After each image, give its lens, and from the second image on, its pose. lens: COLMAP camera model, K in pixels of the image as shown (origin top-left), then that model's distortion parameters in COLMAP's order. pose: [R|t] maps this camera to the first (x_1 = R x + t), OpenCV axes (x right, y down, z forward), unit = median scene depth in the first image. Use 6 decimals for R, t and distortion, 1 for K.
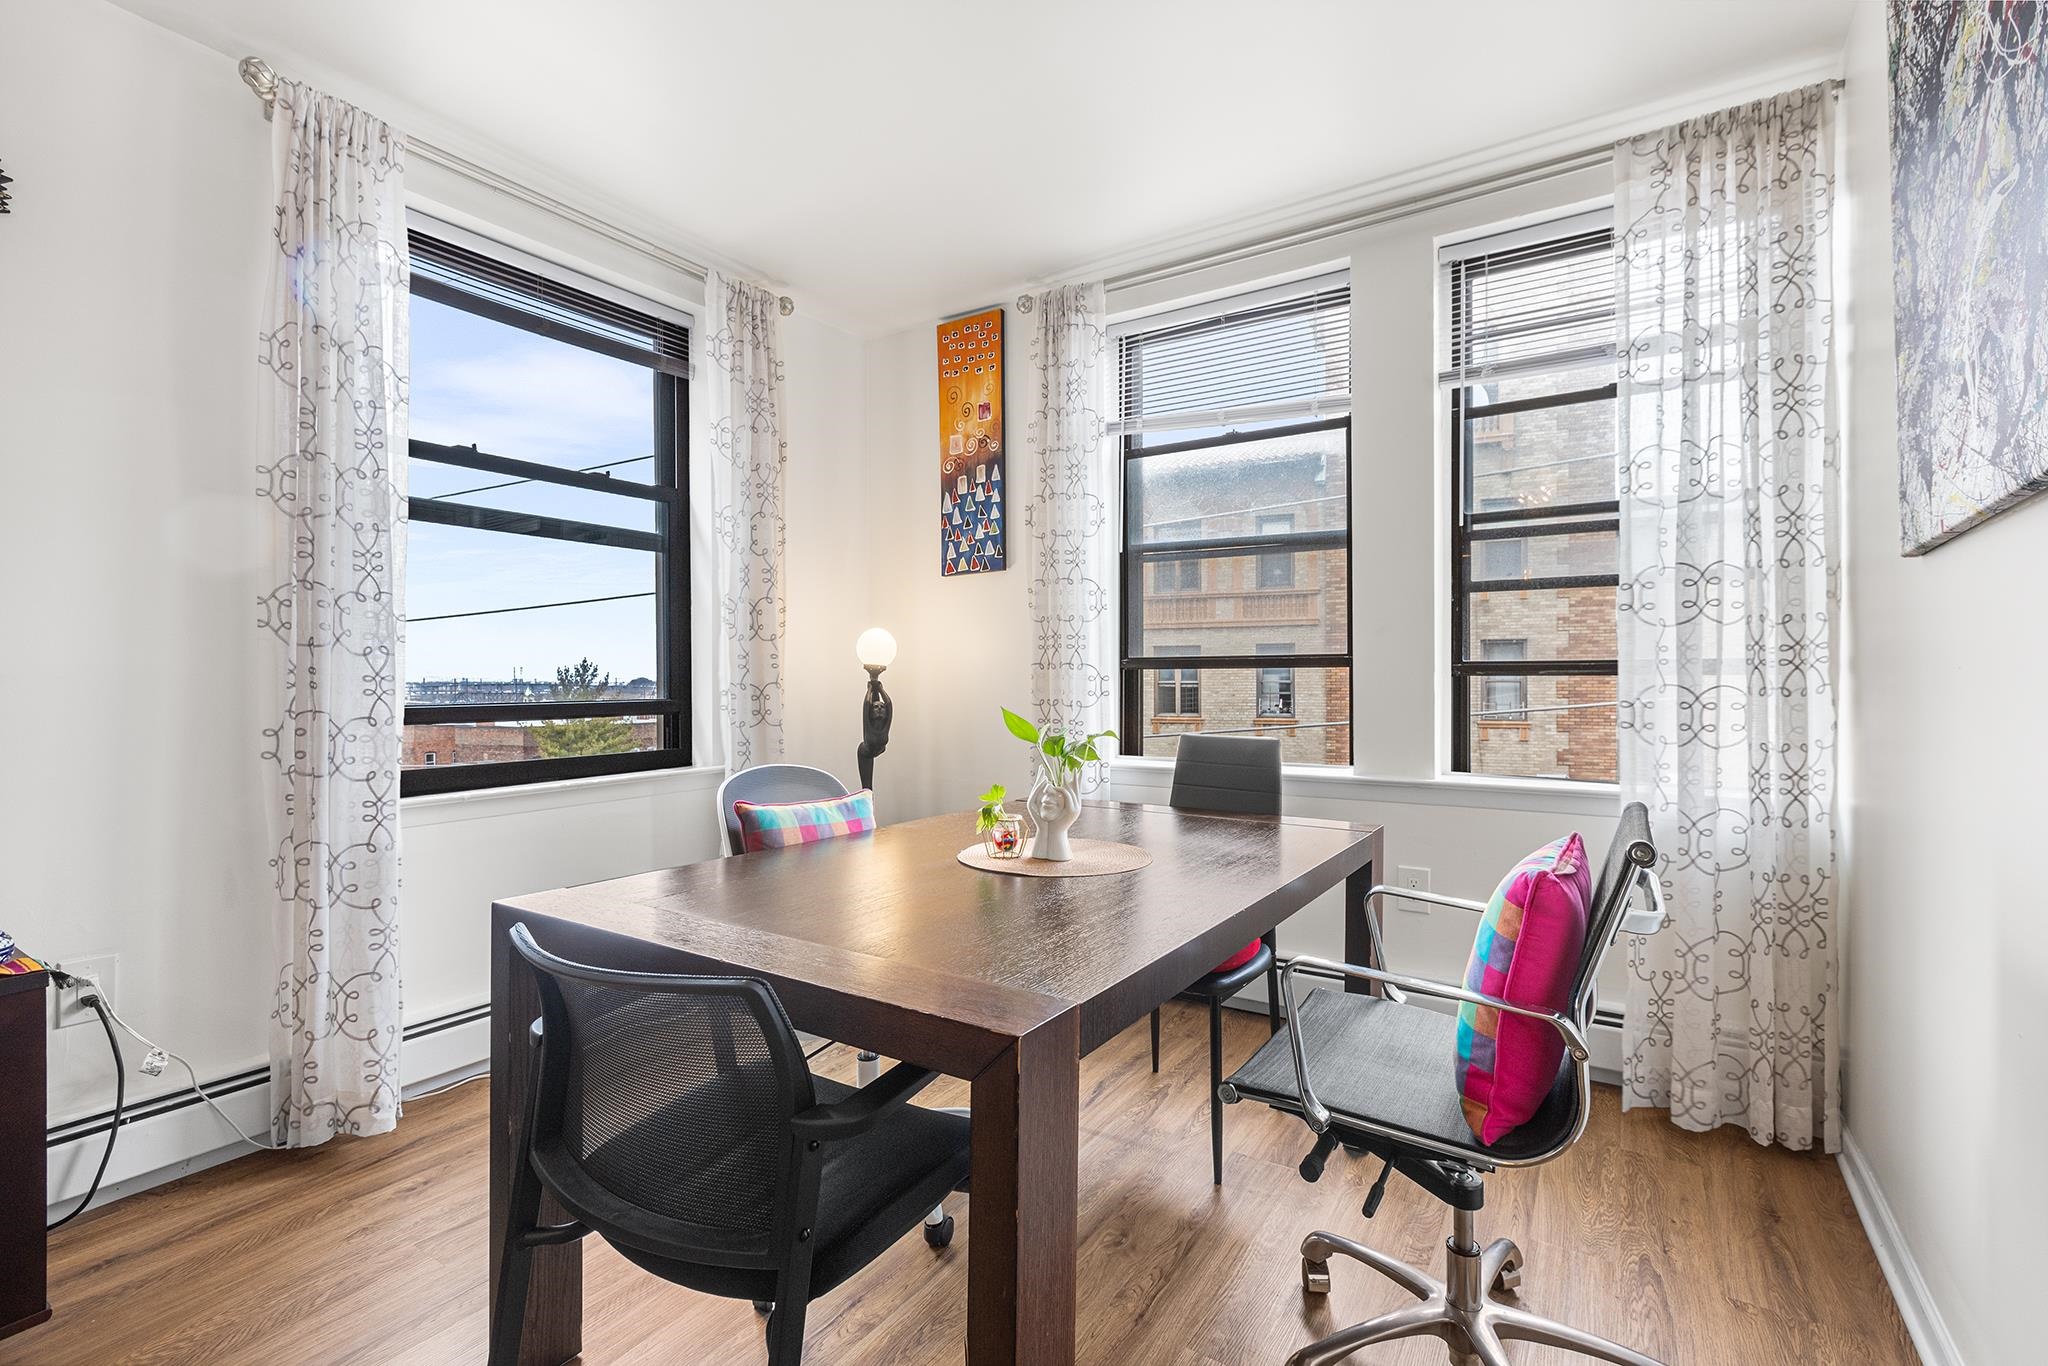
lens RADIAL K [[920.8, 0, 1021.2], [0, 920.8, 685.5], [0, 0, 1]] dist [-0.000507, -0.001043]
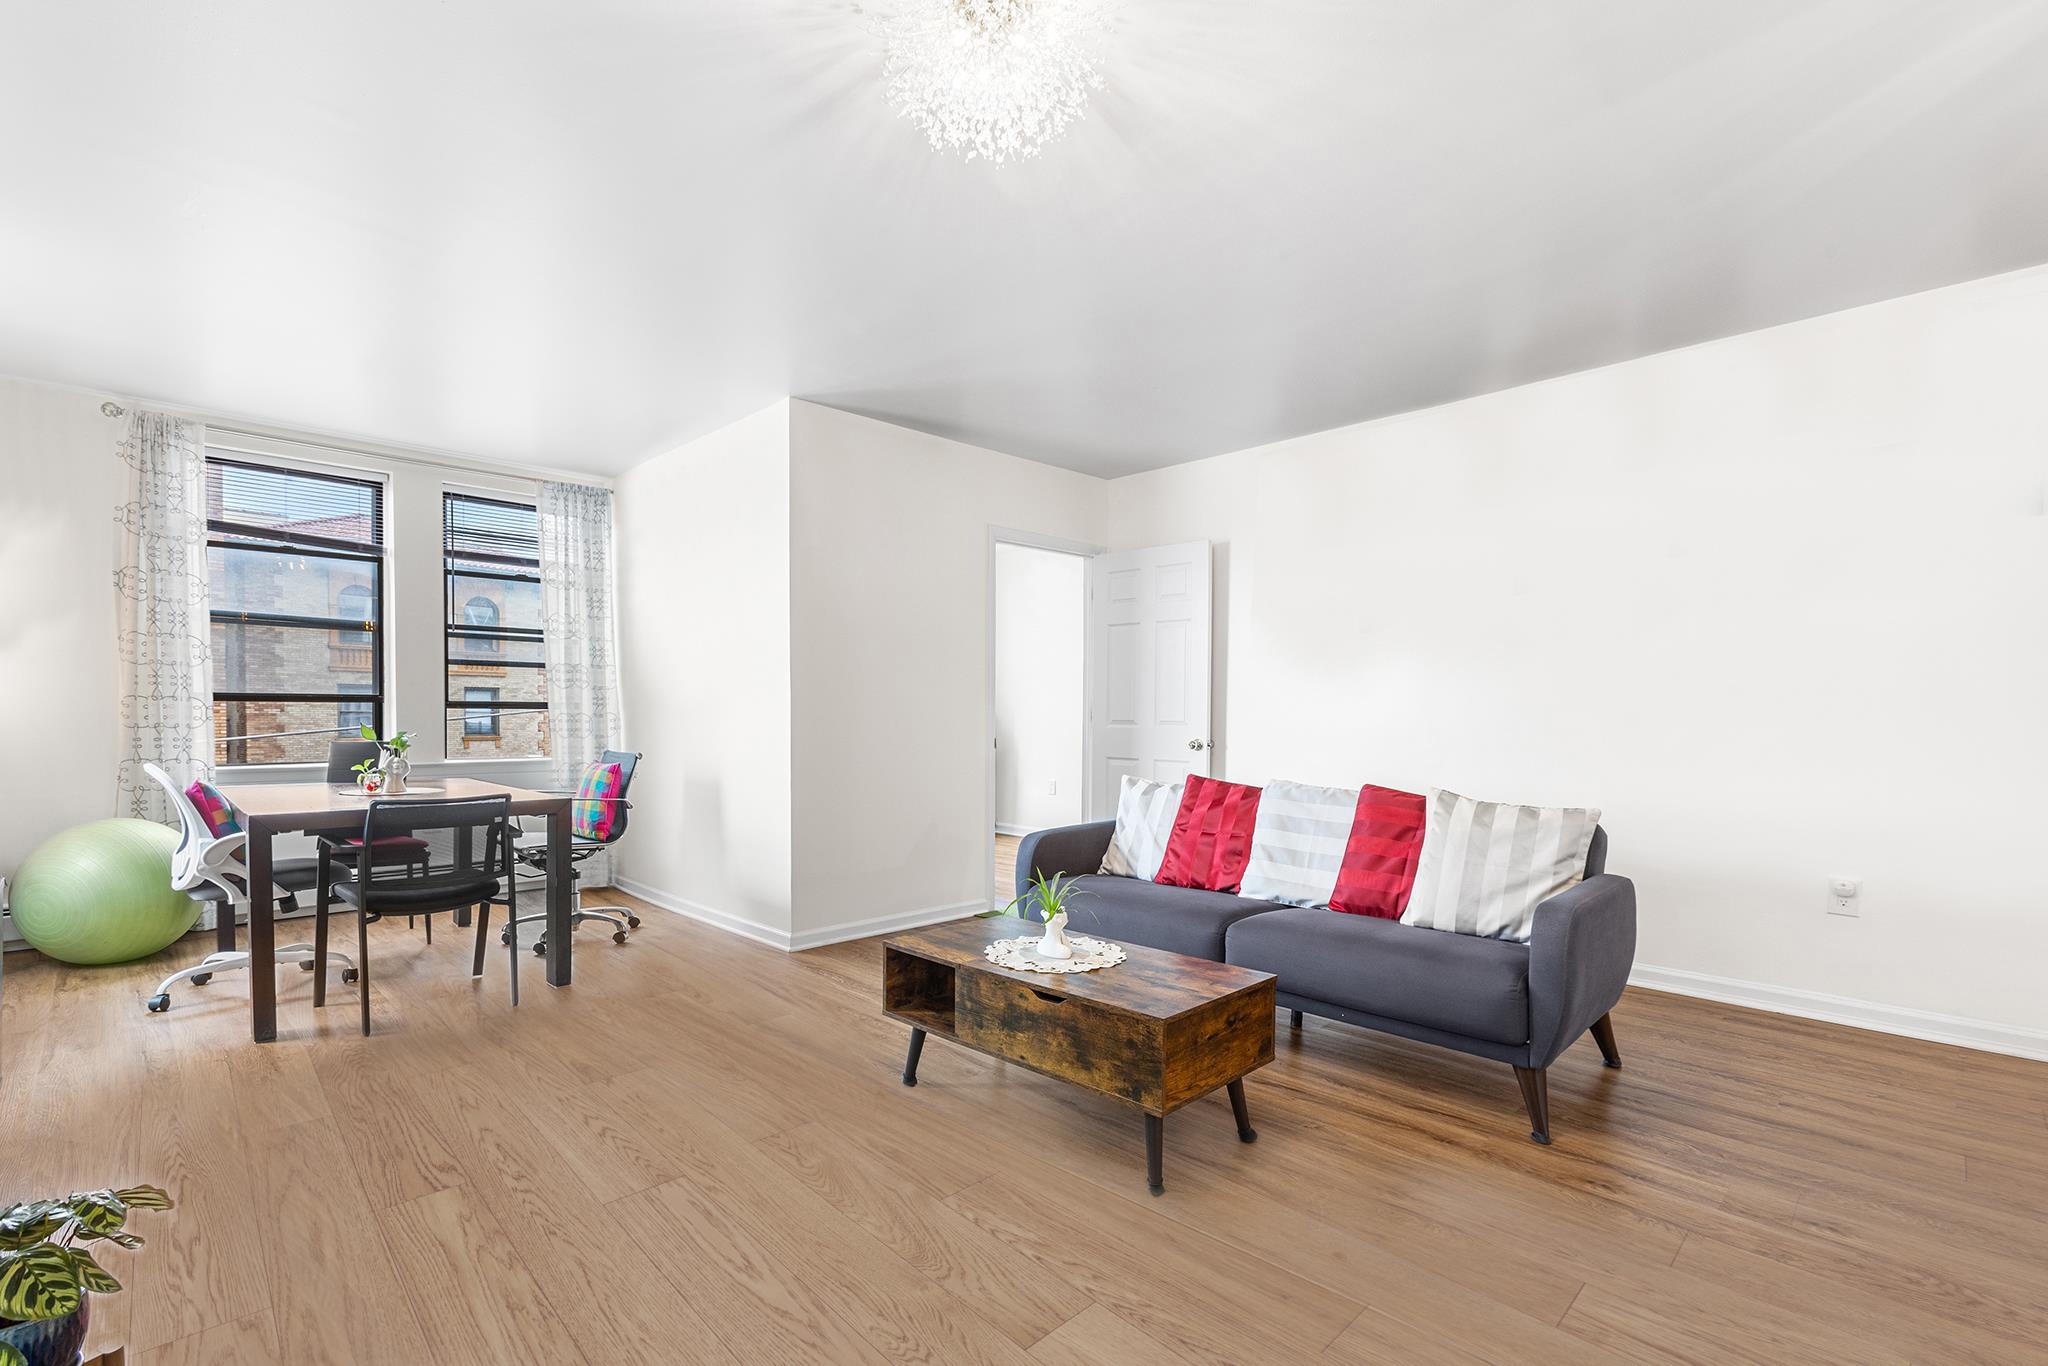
lens RADIAL K [[943.3, 0, 1021.5], [0, 943.3, 738.2], [0, 0, 1]] dist [-0.000025, -0.000245]
pose [[0.225016, -0.023558, 0.974070, -1.472889], [0.001945, 0.999717, 0.023729, 0.011194], [-0.974353, -0.003445, 0.224998, -0.760936]]
